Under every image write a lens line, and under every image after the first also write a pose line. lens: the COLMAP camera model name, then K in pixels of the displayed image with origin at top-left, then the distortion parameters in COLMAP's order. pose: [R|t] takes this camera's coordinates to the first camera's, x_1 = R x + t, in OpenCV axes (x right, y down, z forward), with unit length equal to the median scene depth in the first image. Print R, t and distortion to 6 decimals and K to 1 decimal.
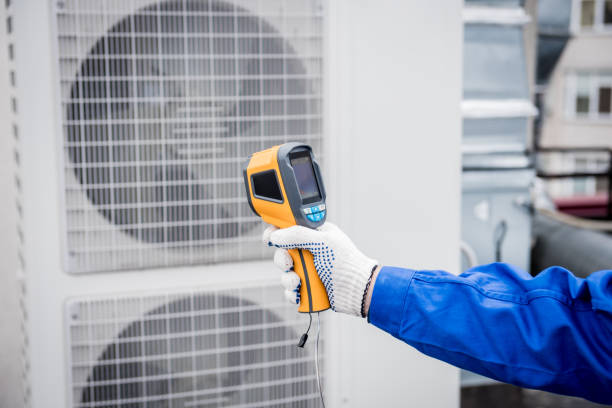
lens RADIAL K [[814.9, 0, 320.8], [0, 814.9, 191.1], [0, 0, 1]] dist [-0.028963, 0.000000]
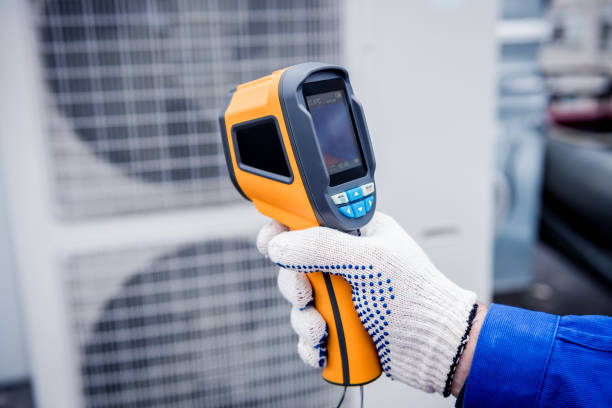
lens RADIAL K [[699.5, 0, 289.8], [0, 699.5, 216.7], [0, 0, 1]] dist [0.090391, 0.000000]
pose [[0.997900, -0.001117, -0.064758, -0.018995], [0.010478, 0.989465, 0.144389, -0.027791], [0.063915, -0.144765, 0.987400, 0.564579]]
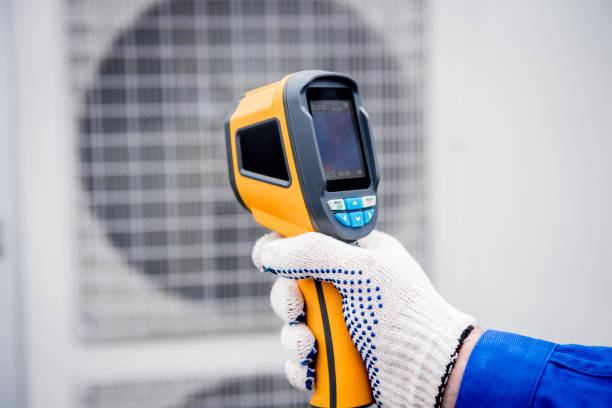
lens RADIAL K [[856.1, 0, 304.2], [0, 856.1, 198.7], [0, 0, 1]] dist [0.060710, 0.000000]
pose [[0.989273, 0.060819, -0.132816, 0.033390], [-0.065091, 0.997485, -0.028059, 0.036406], [0.130776, 0.036403, 0.990743, 0.478876]]
